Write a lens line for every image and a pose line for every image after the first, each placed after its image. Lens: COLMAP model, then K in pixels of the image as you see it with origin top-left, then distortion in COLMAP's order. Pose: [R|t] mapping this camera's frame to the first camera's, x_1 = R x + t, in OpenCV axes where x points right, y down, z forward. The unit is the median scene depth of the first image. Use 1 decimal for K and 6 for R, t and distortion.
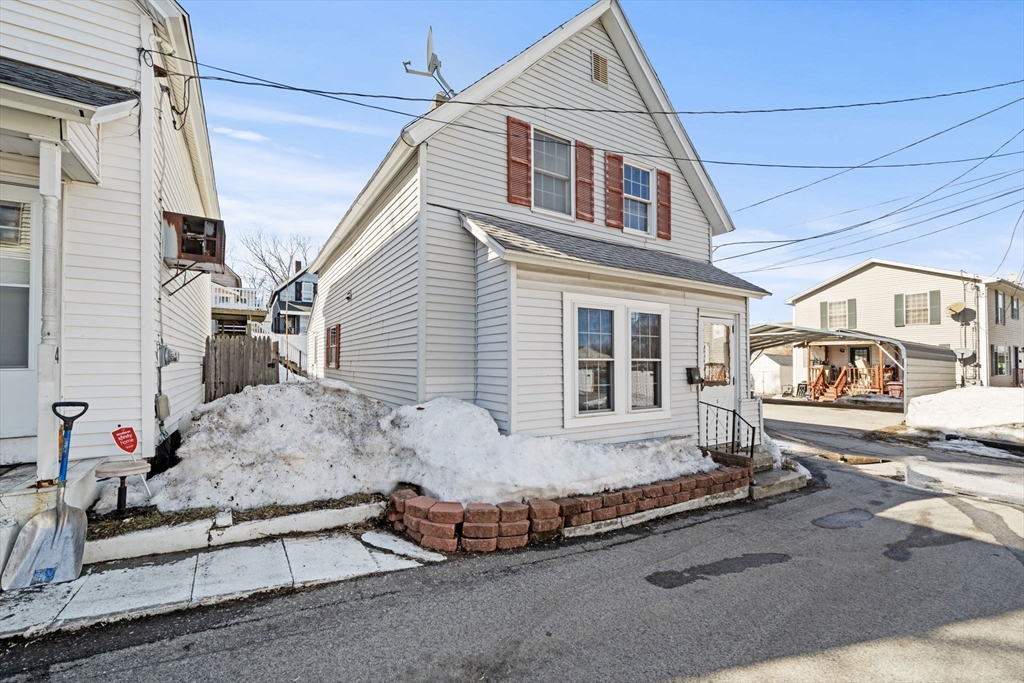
lens RADIAL K [[403.6, 0, 509.9], [0, 403.6, 356.0], [0, 0, 1]] dist [-0.001060, -0.000712]
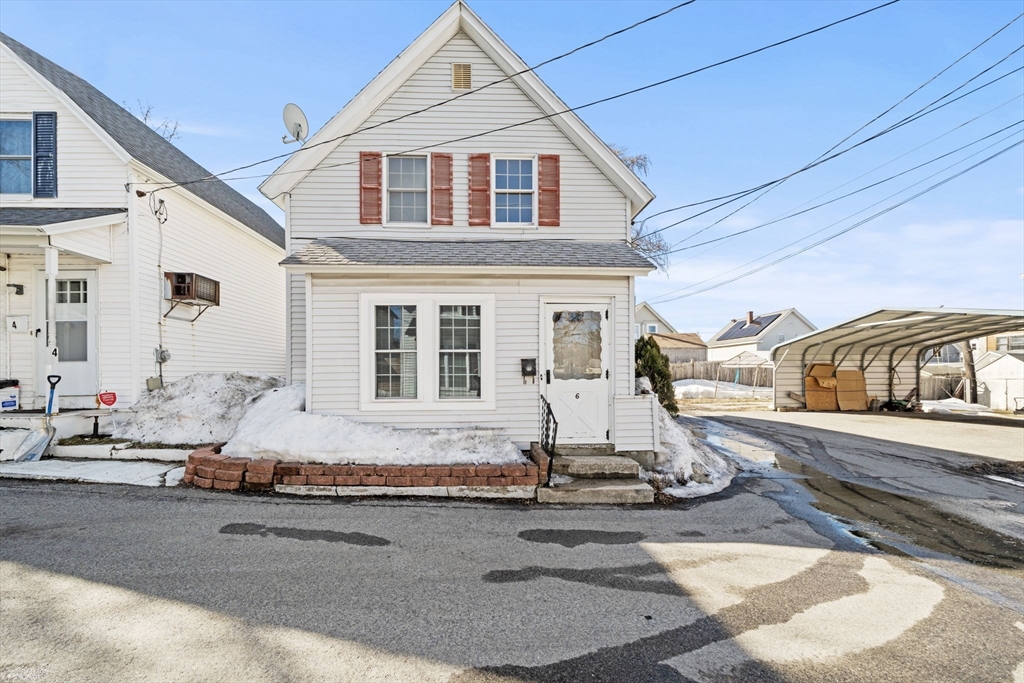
lens RADIAL K [[356.7, 0, 510.3], [0, 356.7, 374.4], [0, 0, 1]] dist [-0.005577, -0.000324]
pose [[0.880684, -0.005006, -0.473679, 0.942191], [0.013654, 0.999797, 0.014819, 0.061852], [0.473508, -0.019518, 0.880573, 0.284243]]
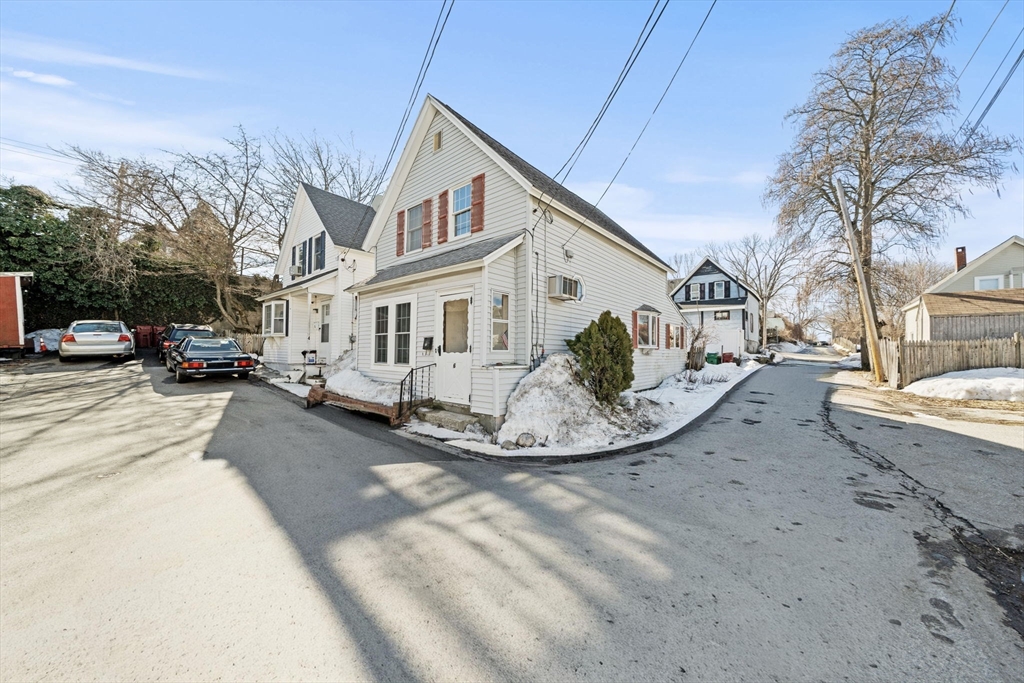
lens RADIAL K [[356.7, 0, 507.0], [0, 356.7, 347.8], [0, 0, 1]] dist [-0.005577, -0.000324]
pose [[0.319052, -0.014491, -0.947627, 1.903415], [0.003501, 0.999894, -0.014111, 0.093483], [0.947731, 0.001184, 0.319069, 1.010039]]
